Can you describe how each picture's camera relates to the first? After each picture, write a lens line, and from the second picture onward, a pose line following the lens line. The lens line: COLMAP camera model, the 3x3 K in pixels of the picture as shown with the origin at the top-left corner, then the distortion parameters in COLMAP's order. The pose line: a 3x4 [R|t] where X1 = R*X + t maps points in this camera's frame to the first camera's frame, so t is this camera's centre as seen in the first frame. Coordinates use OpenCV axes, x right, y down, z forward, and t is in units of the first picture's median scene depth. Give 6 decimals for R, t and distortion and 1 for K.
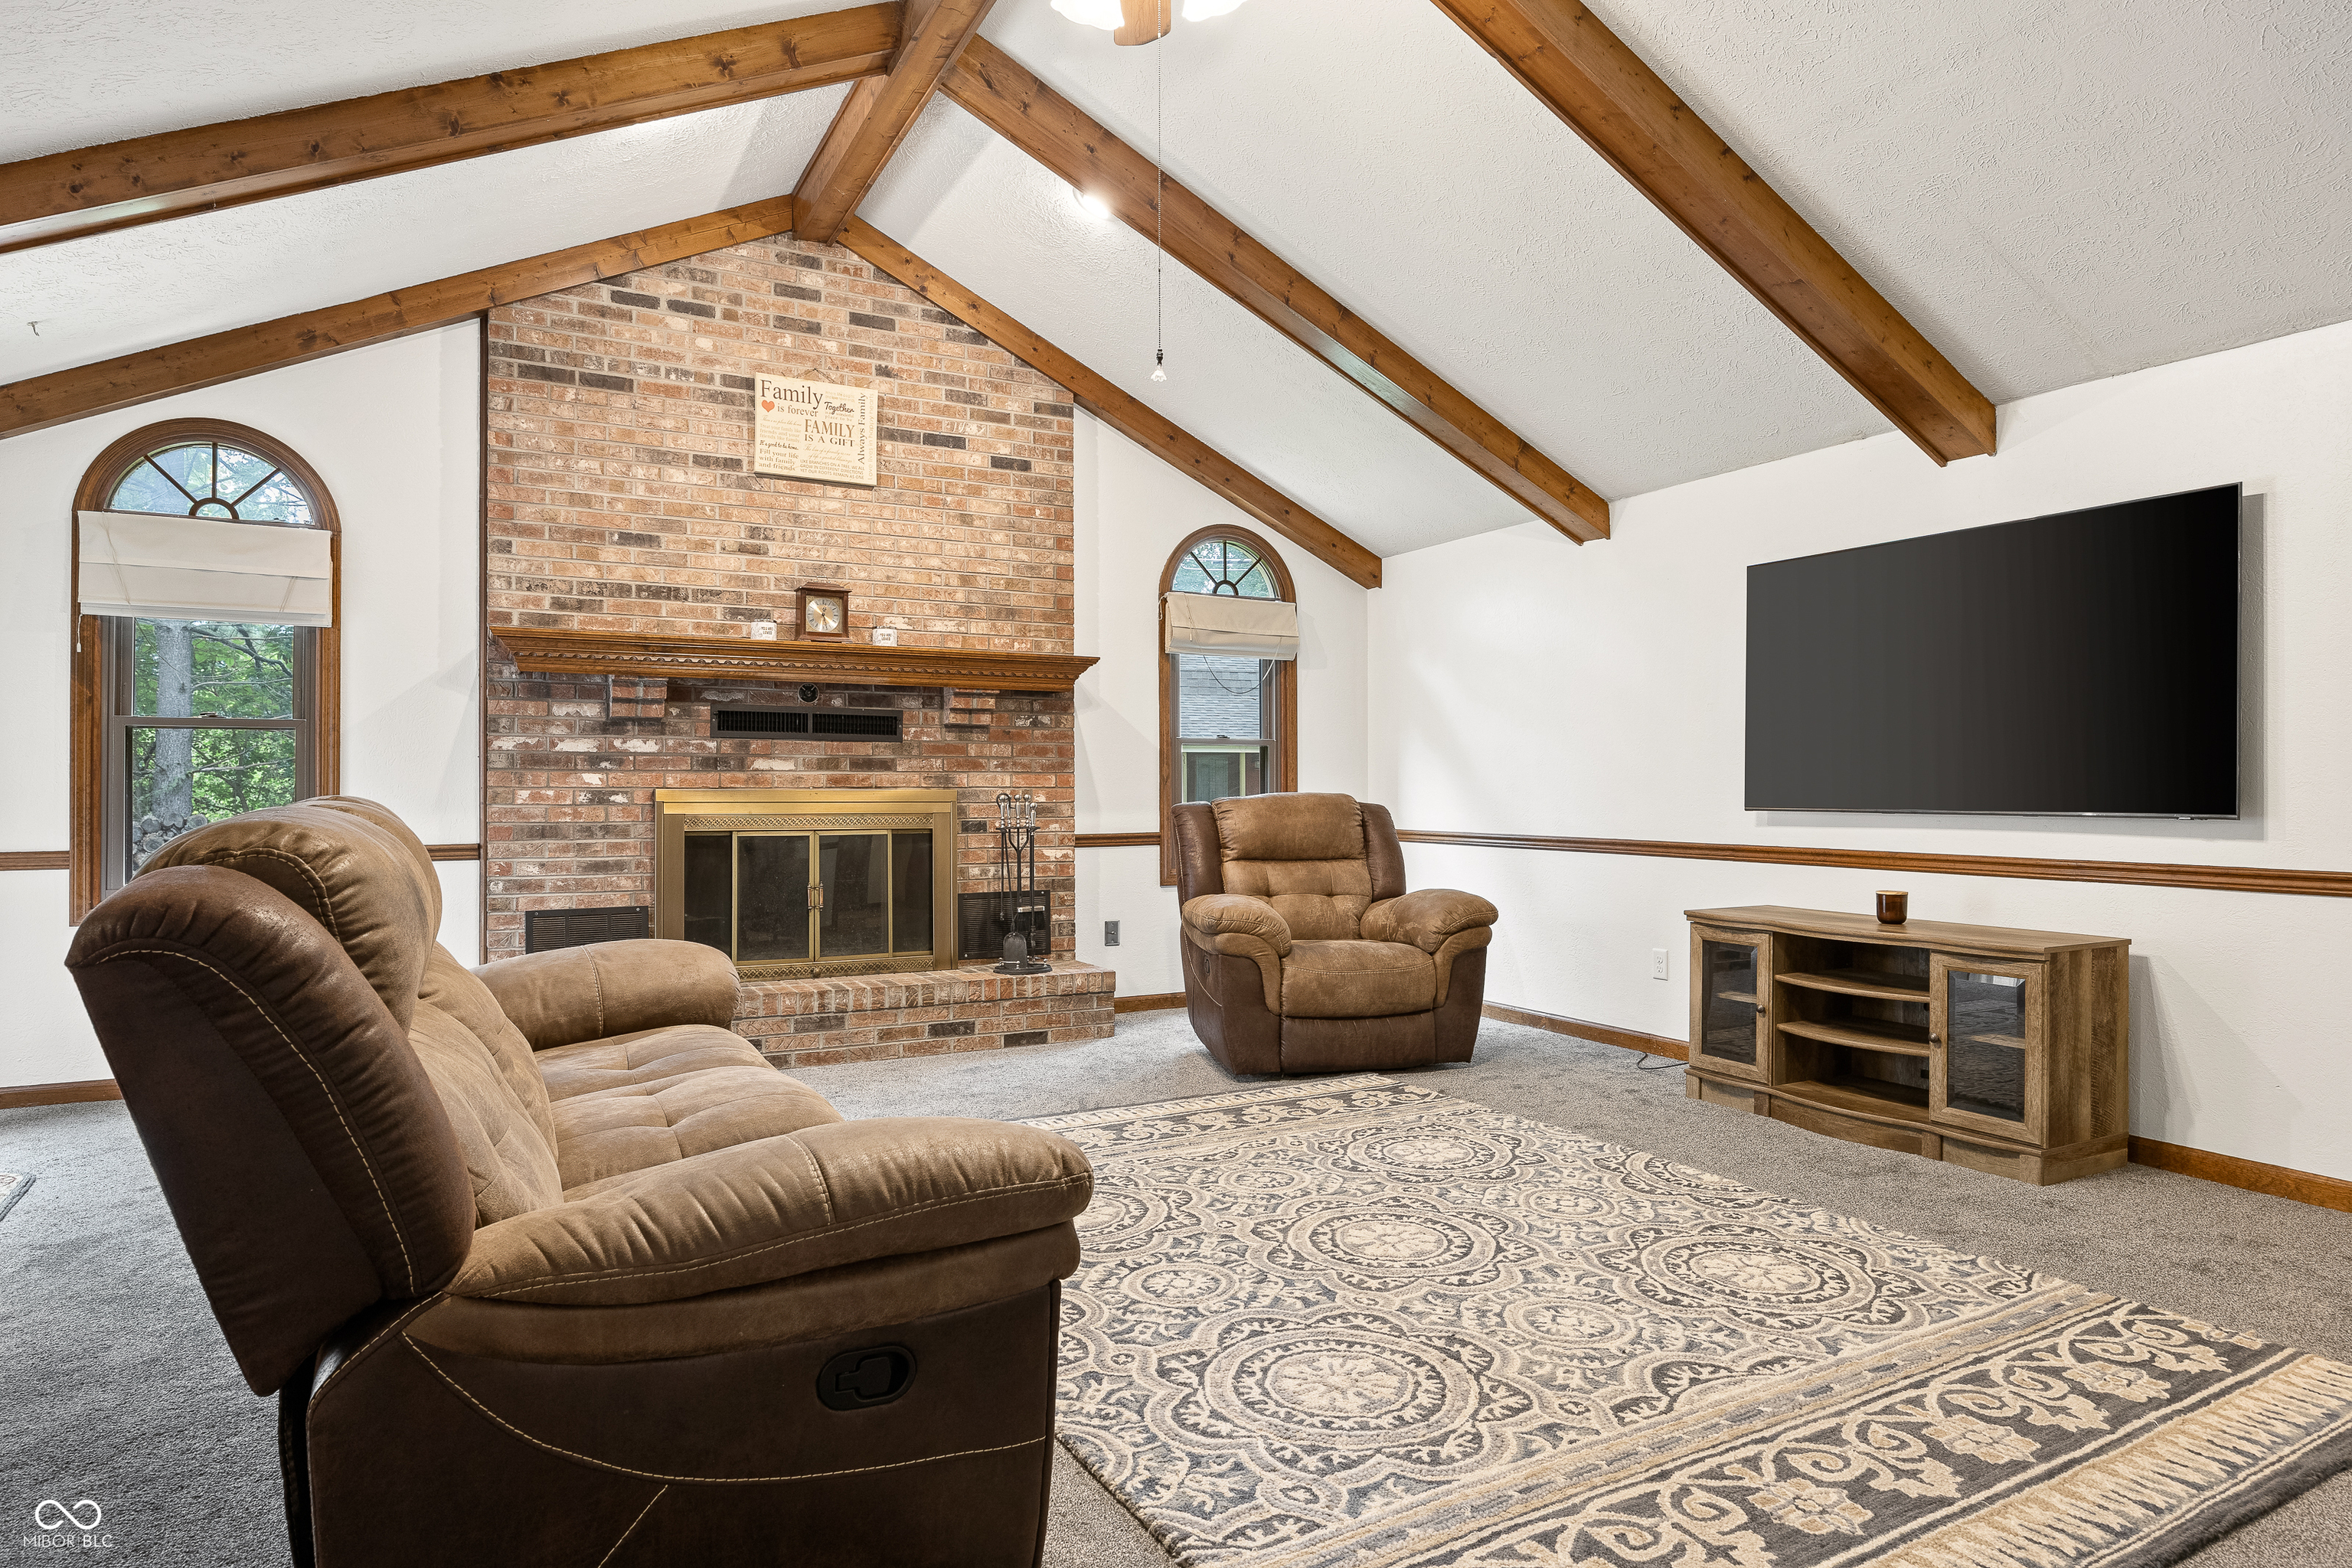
lens RADIAL K [[1352.5, 0, 1179.0], [0, 1352.5, 788.0], [0, 0, 1]] dist [-0.014573, 0.004113]
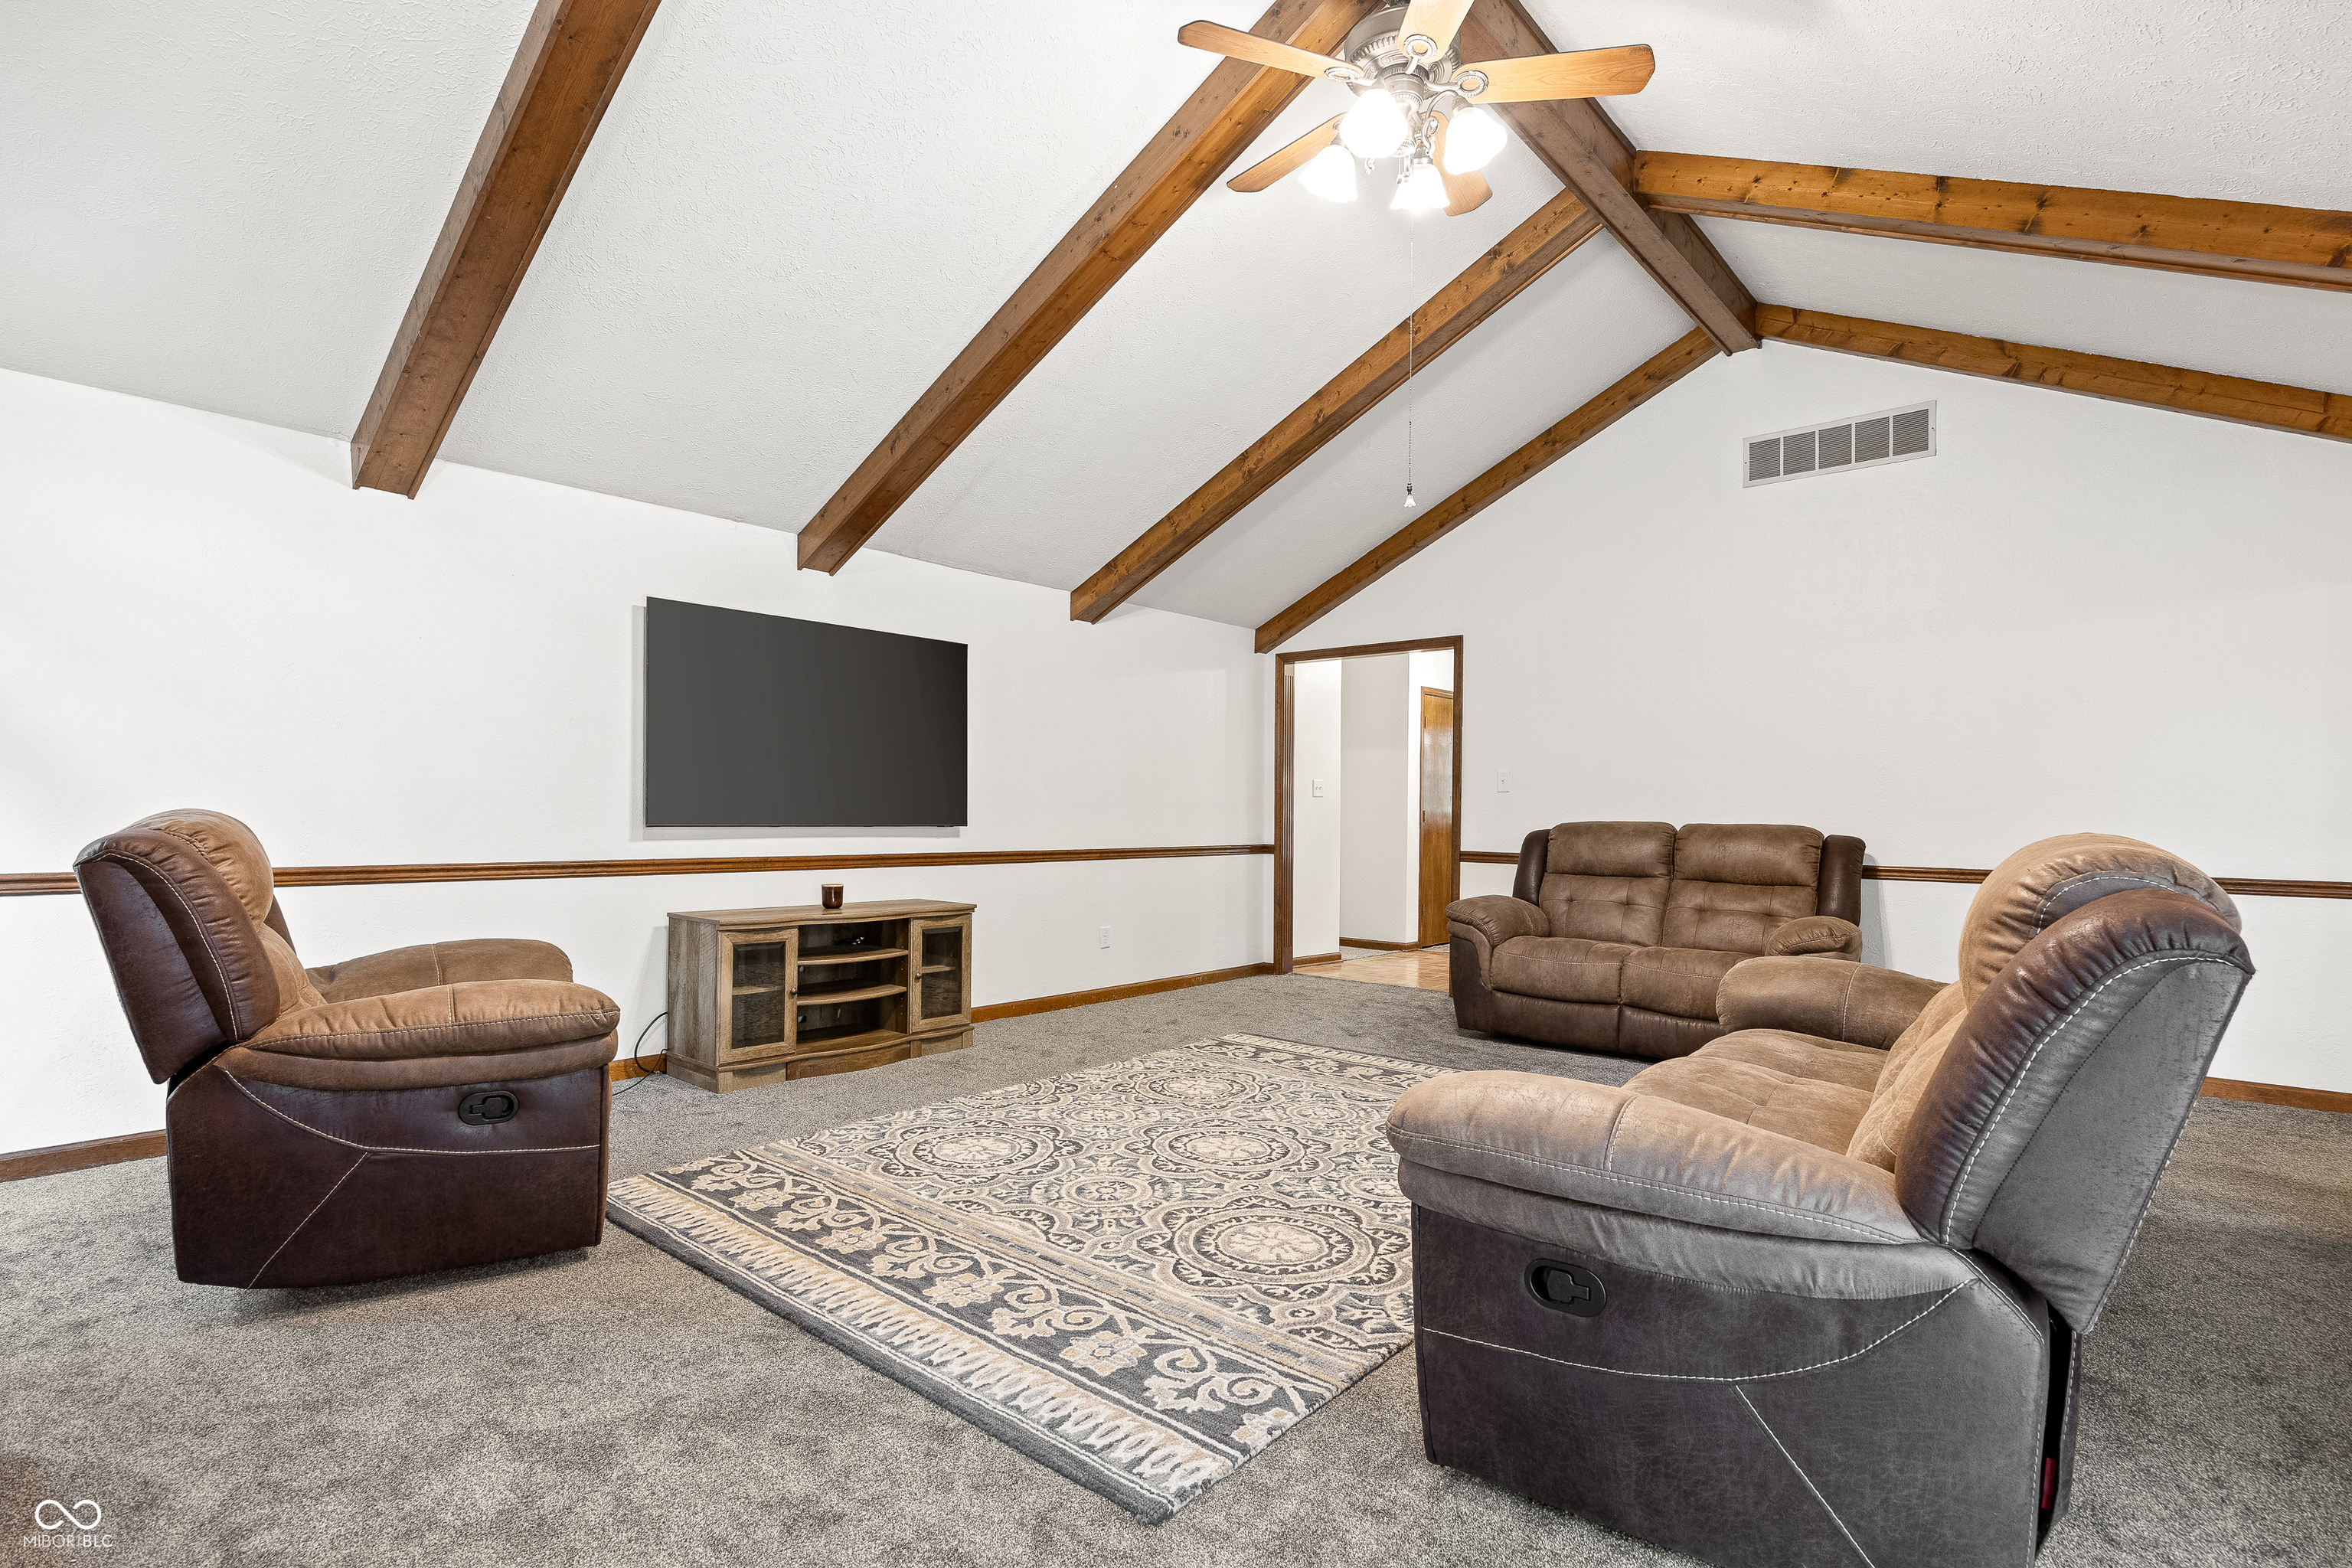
lens RADIAL K [[1107.5, 0, 1198.4], [0, 1107.5, 806.7], [0, 0, 1]] dist [-0.012077, -0.000117]
pose [[-0.364202, 0.000910, 0.931319, -0.513496], [-0.012283, 0.999908, -0.005781, 0.000097], [-0.931239, -0.013545, -0.364157, 0.853182]]
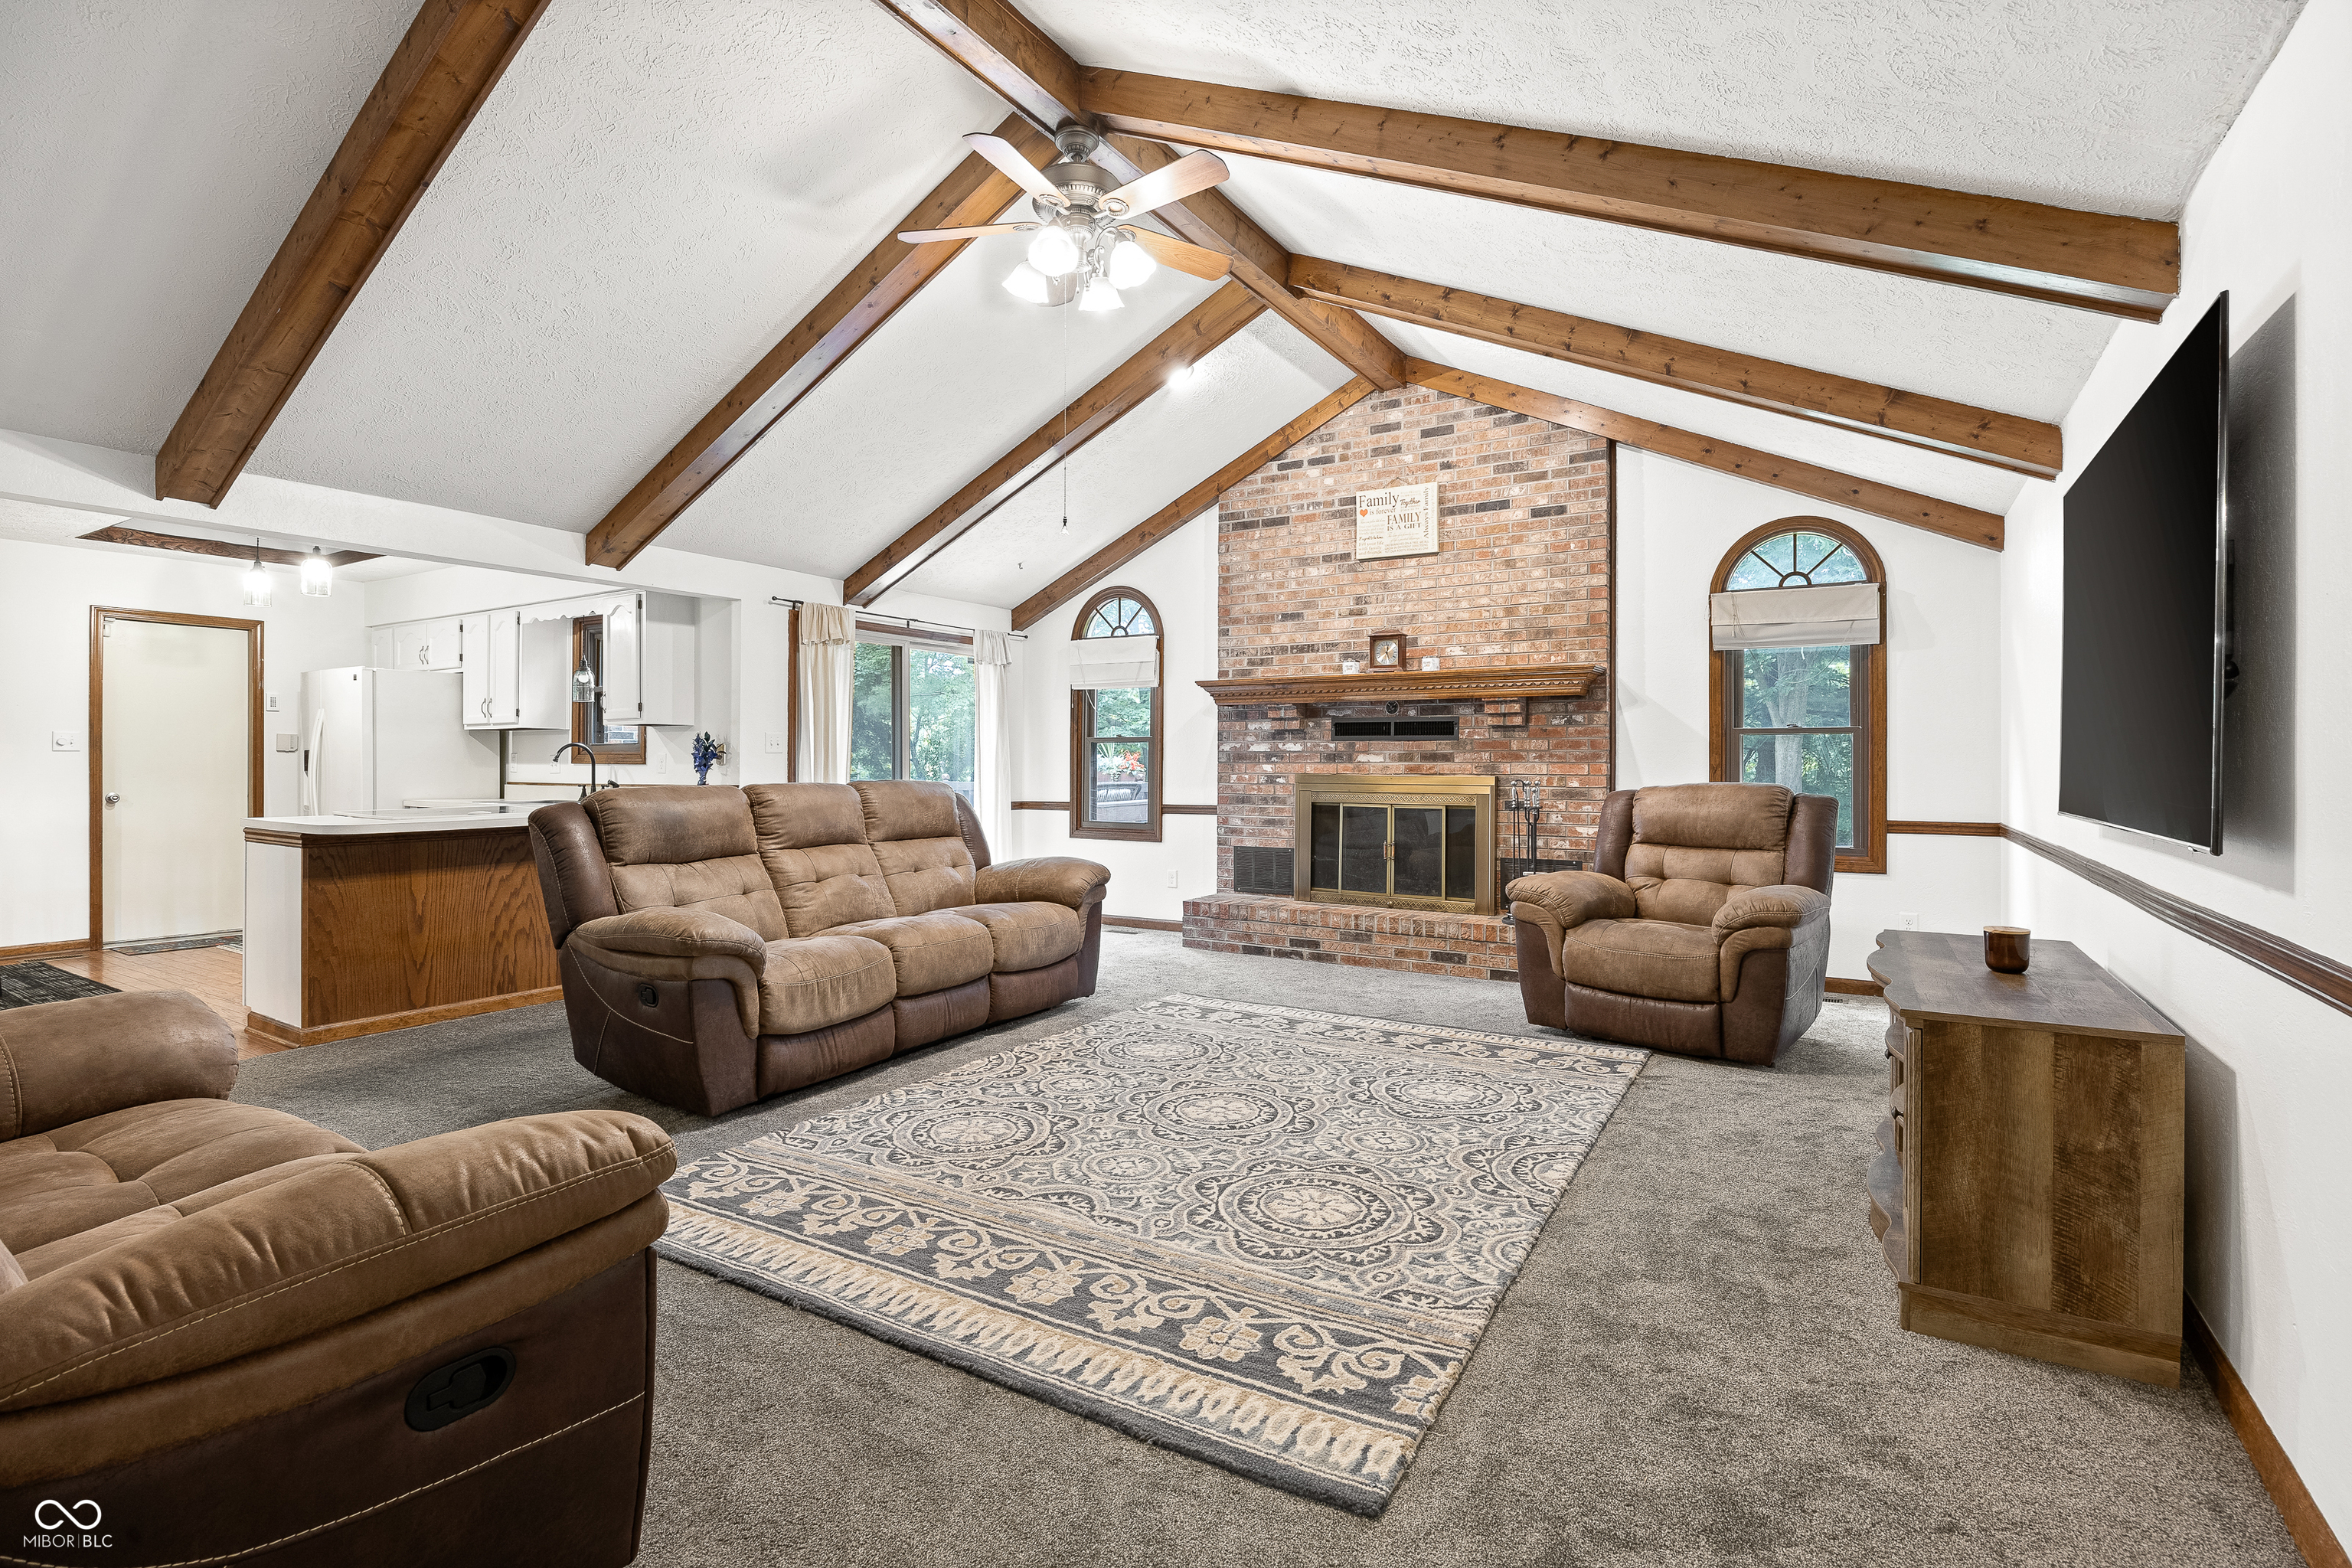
lens RADIAL K [[1107.5, 0, 1172.5], [0, 1107.5, 760.2], [0, 0, 1]] dist [-0.012077, -0.000117]
pose [[0.496357, -0.002460, -0.868115, 0.663224], [-0.000637, 0.999995, -0.003198, -0.011593], [0.868118, 0.002141, 0.496353, 0.236135]]
